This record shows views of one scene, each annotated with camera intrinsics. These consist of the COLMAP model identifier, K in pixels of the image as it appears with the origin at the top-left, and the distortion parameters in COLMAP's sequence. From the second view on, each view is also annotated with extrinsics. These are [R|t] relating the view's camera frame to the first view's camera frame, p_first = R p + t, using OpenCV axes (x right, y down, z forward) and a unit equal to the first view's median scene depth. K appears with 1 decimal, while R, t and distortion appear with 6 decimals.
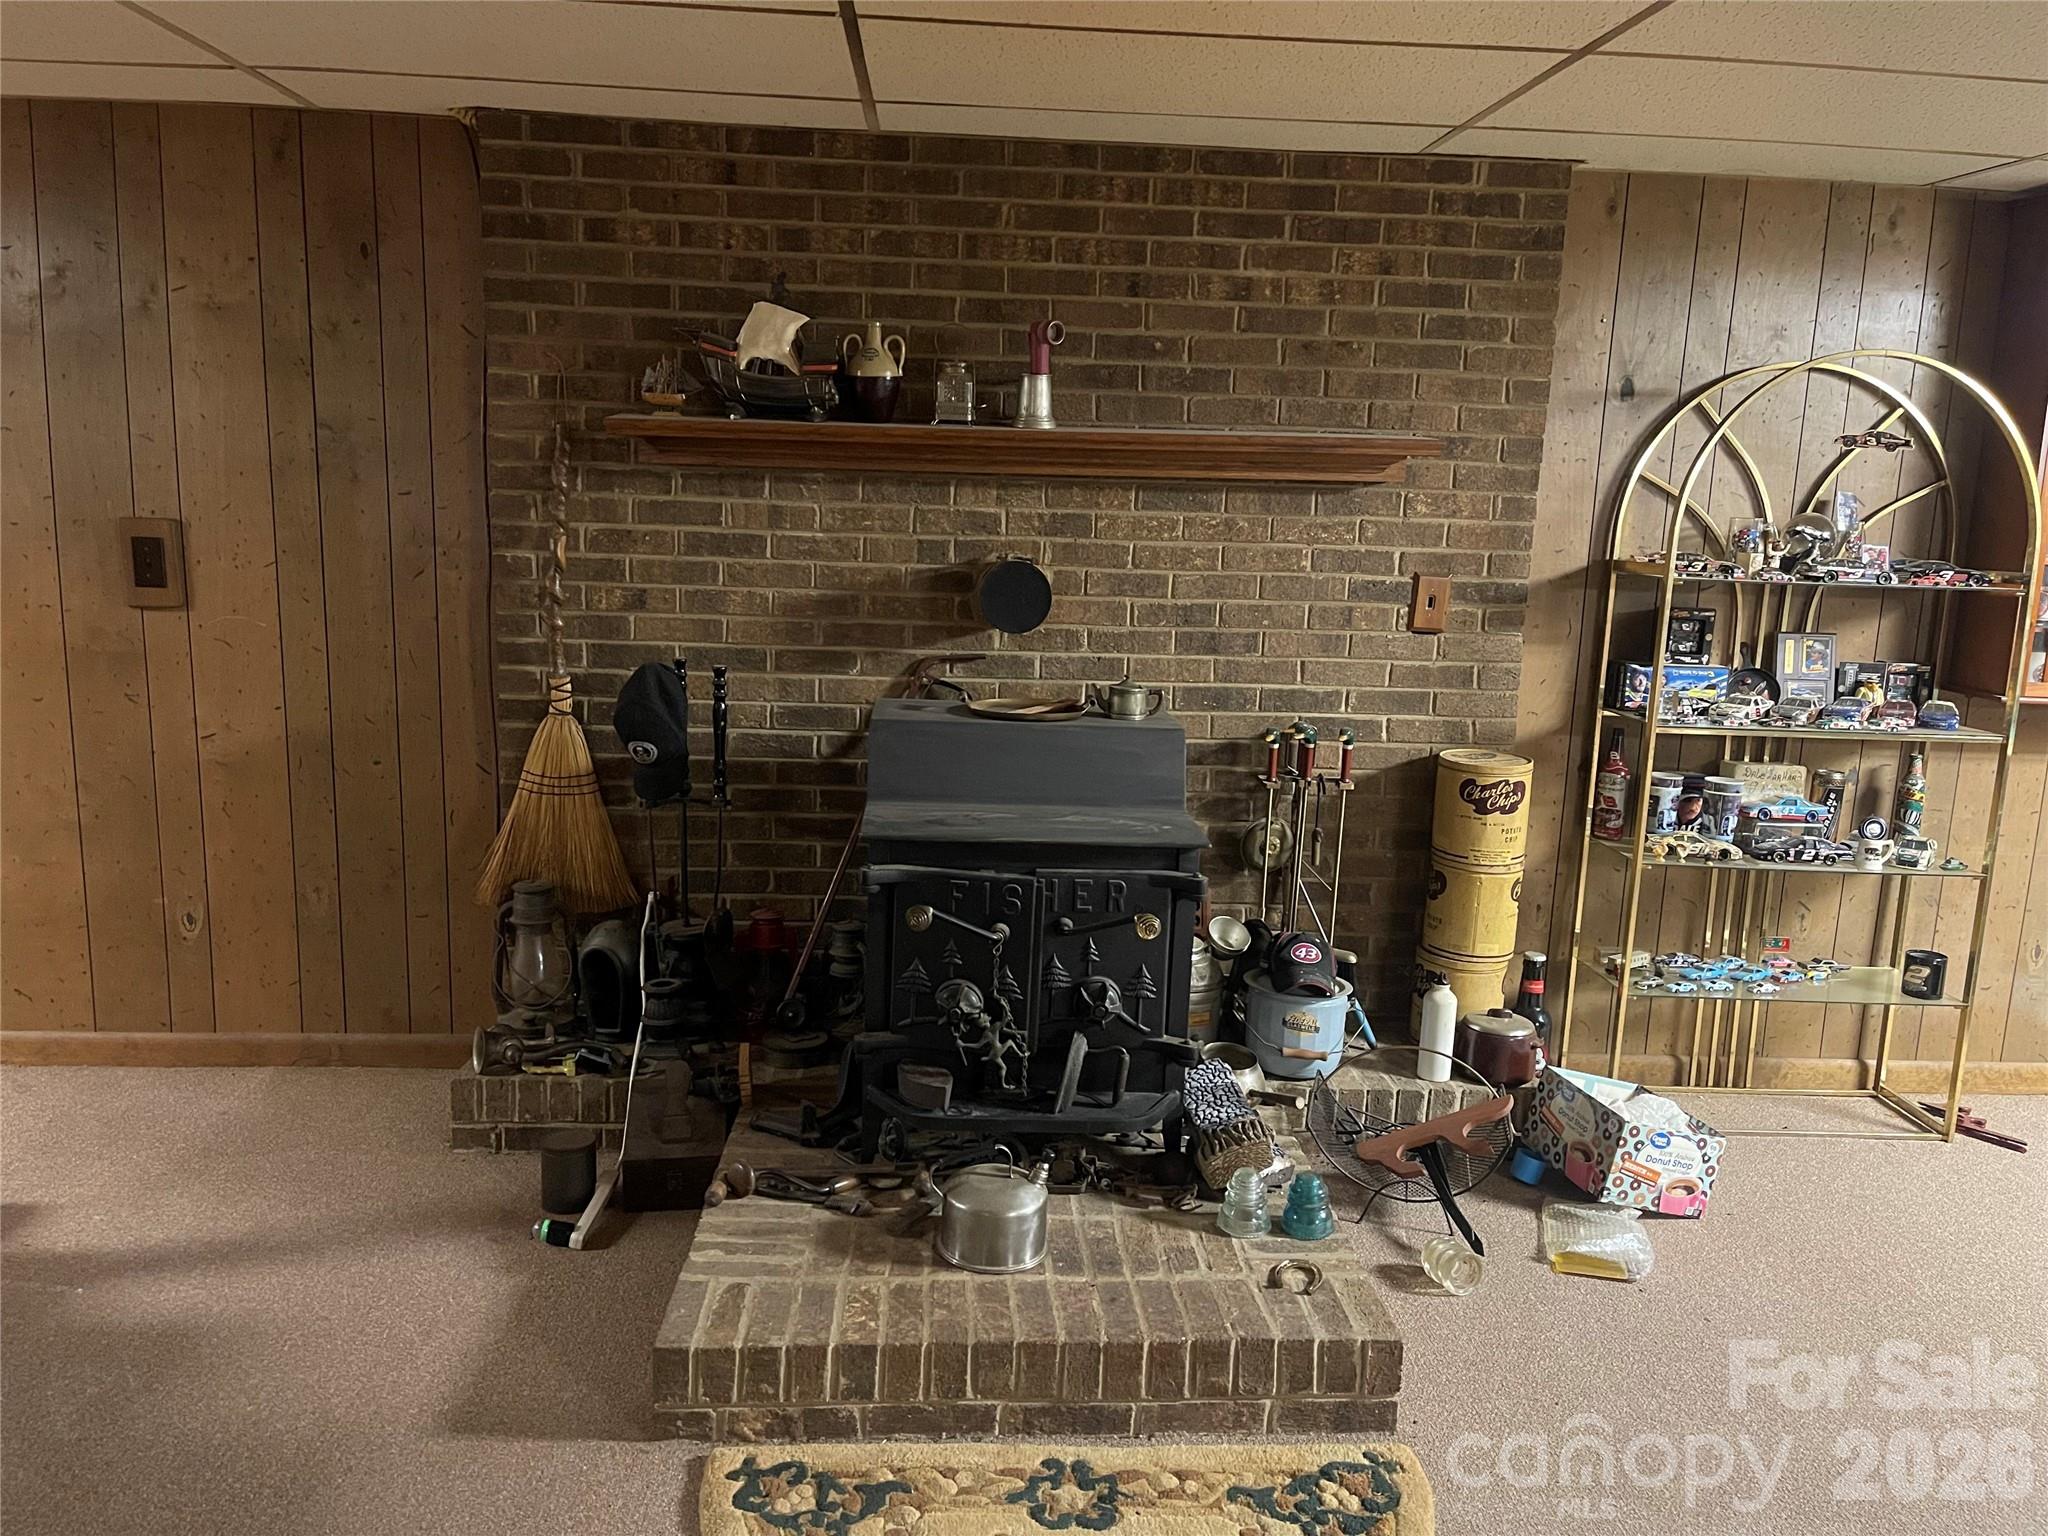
lens RADIAL K [[1530.7, 0, 1023.8], [0, 1530.7, 768.5], [0, 0, 1]] dist [0.104135, -0.143901]
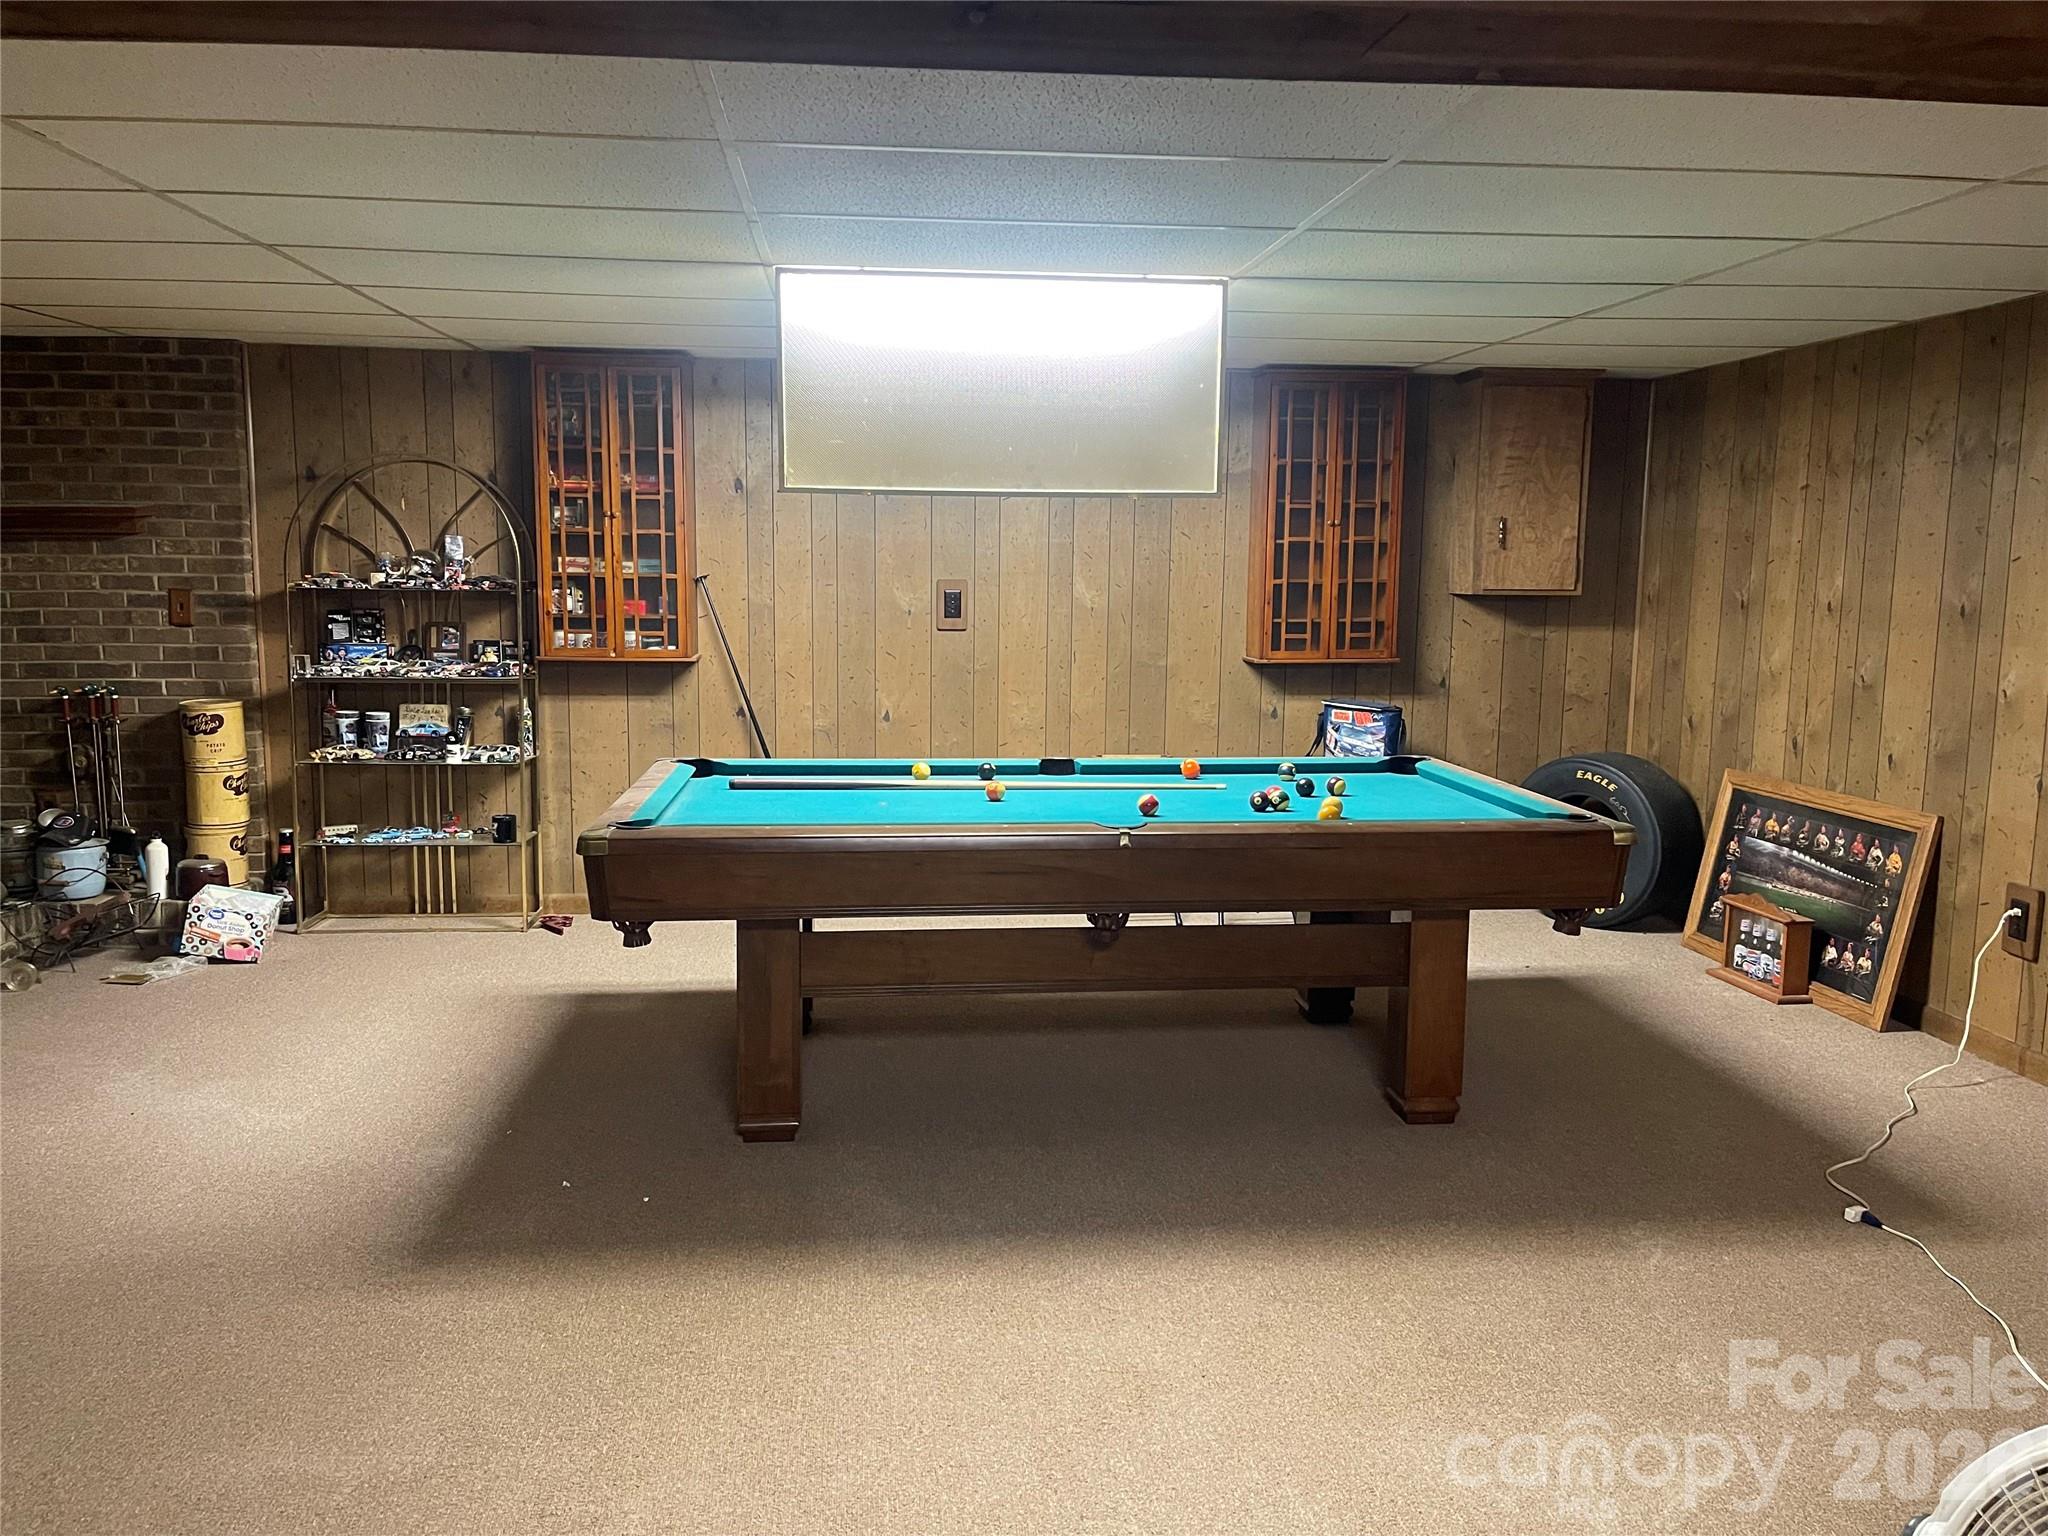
lens RADIAL K [[1530.7, 0, 1023.8], [0, 1530.7, 768.5], [0, 0, 1]] dist [0.104135, -0.143901]
pose [[0.998000, -0.031702, 0.054684, 1.059228], [0.034122, 0.998452, -0.043918, 0.163032], [-0.053207, 0.045696, 0.997537, -0.661499]]
